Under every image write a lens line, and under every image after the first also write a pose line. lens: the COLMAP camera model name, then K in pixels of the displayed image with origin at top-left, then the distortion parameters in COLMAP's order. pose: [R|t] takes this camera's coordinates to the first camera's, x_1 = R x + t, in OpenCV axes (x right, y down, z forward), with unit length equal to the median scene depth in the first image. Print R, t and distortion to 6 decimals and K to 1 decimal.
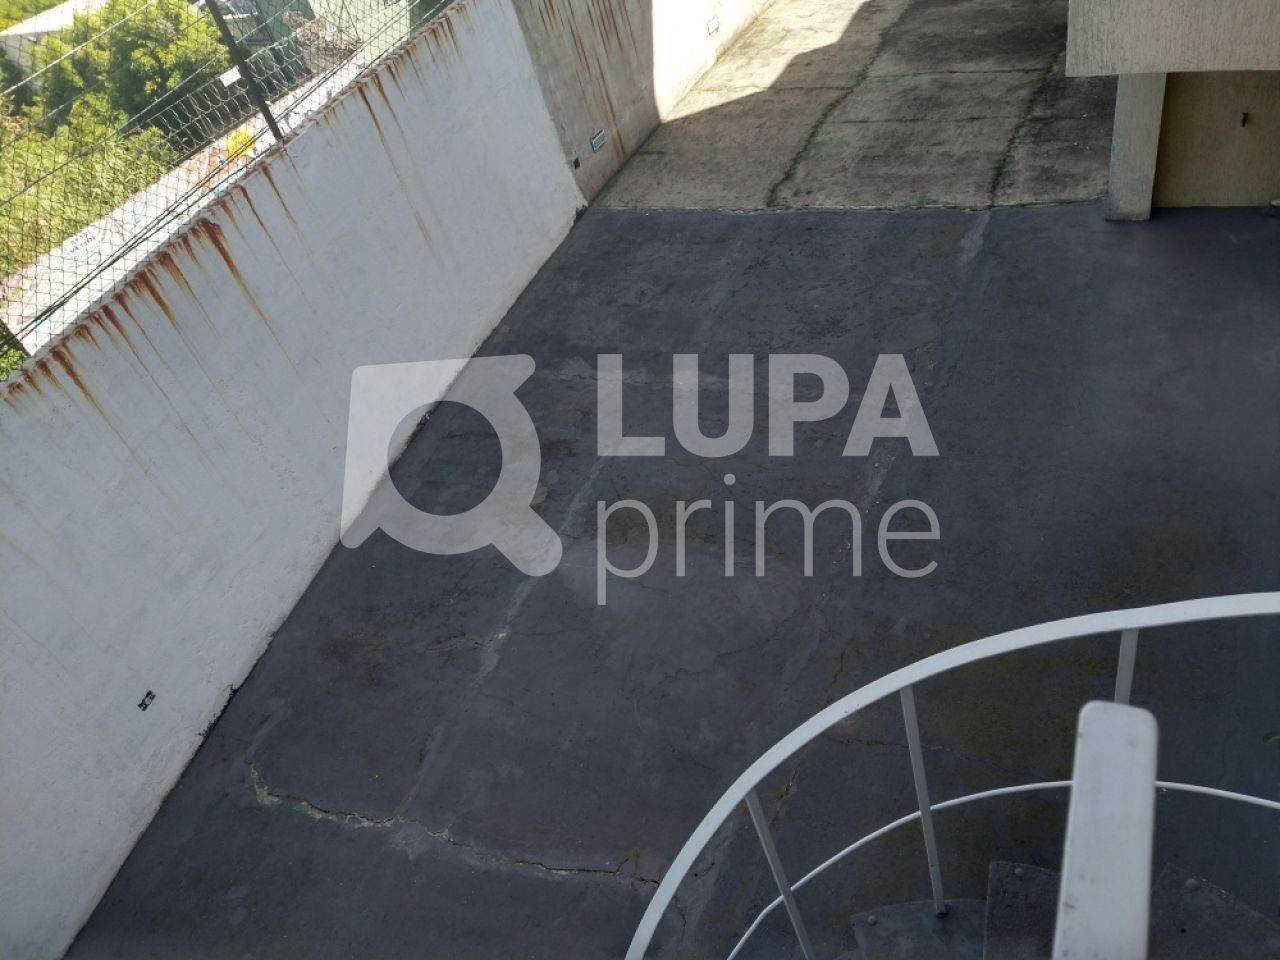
lens RADIAL K [[942.8, 0, 642.9], [0, 942.8, 476.7], [0, 0, 1]] dist [0.109366, -0.151413]
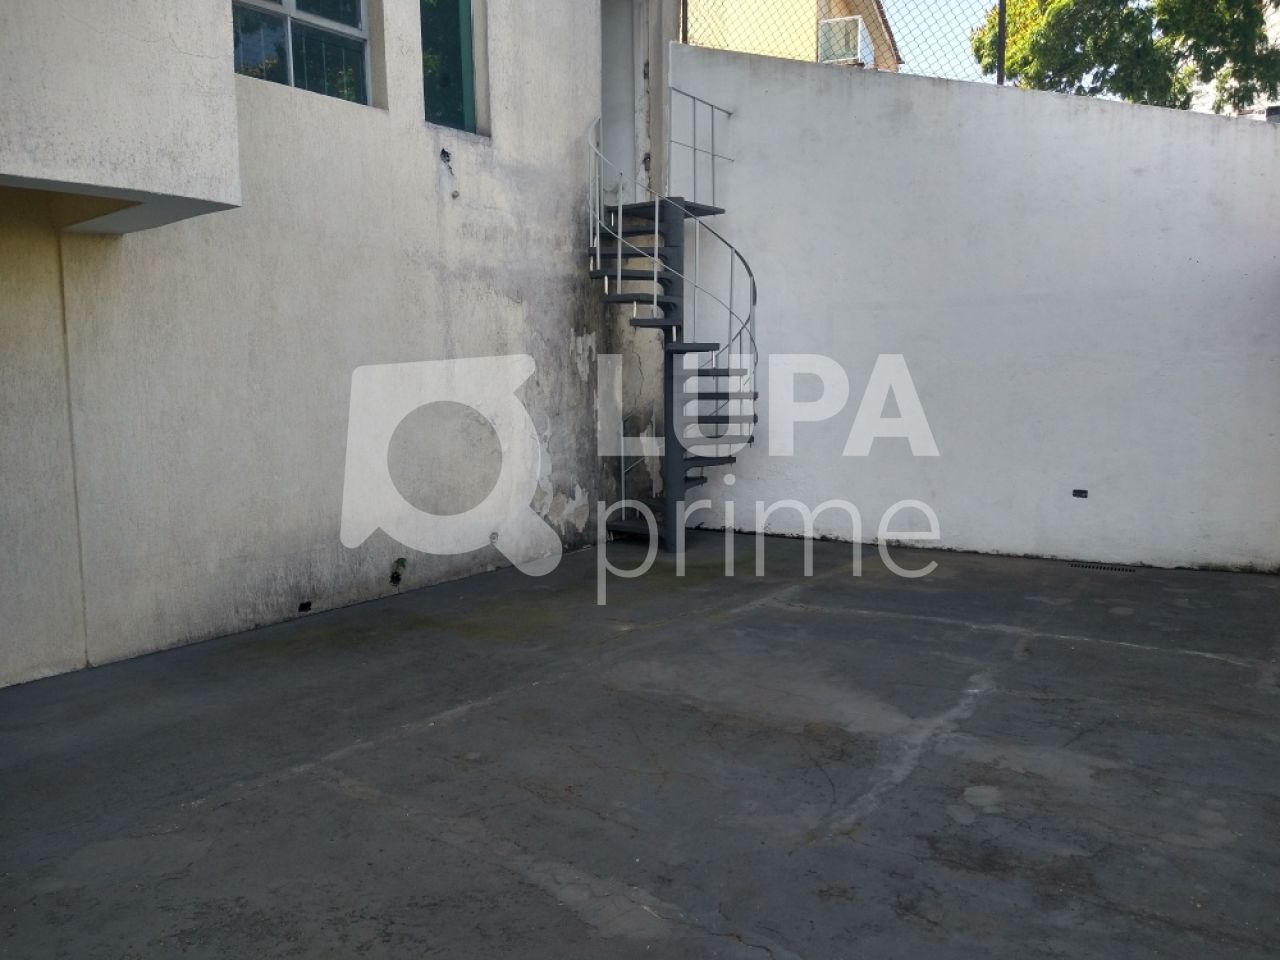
lens RADIAL K [[942.8, 0, 642.9], [0, 942.8, 476.7], [0, 0, 1]] dist [0.109366, -0.151413]
pose [[-0.947056, 0.230621, 0.223380, -0.105169], [0.320409, 0.634319, 0.703547, -0.592198], [0.020558, 0.737871, -0.674628, 1.388988]]
